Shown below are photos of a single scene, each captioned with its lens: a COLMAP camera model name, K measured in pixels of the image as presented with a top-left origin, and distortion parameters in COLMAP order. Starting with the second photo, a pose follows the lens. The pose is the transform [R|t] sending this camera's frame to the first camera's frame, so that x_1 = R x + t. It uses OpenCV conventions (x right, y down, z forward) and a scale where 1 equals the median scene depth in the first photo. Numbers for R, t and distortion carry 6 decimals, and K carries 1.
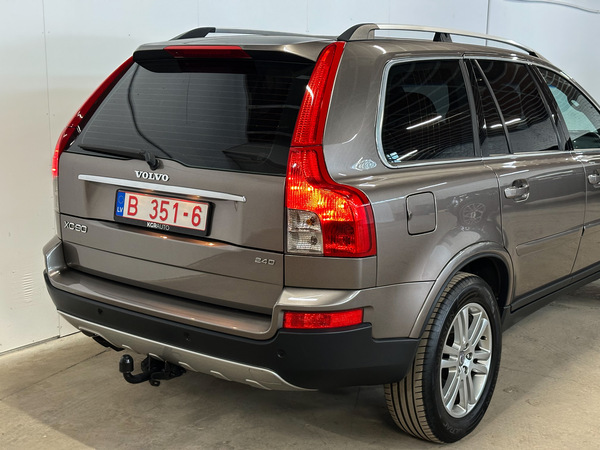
lens RADIAL K [[871.1, 0, 309.6], [0, 871.1, 208.6], [0, 0, 1]] dist [0.070573, 0.000000]
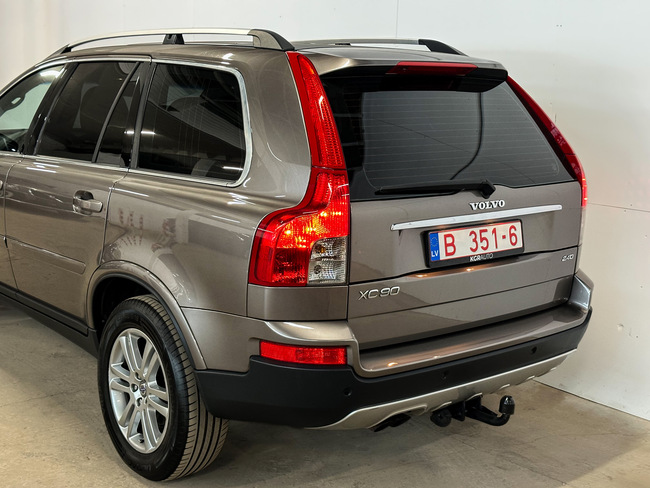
lens RADIAL K [[943.7, 0, 338.1], [0, 943.7, 240.5], [0, 0, 1]] dist [0.070573, 0.000000]
pose [[0.212709, -0.181863, 0.960042, -1.184557], [0.137832, 0.978287, 0.154781, -0.177145], [-0.967346, 0.099401, 0.233157, 0.914012]]
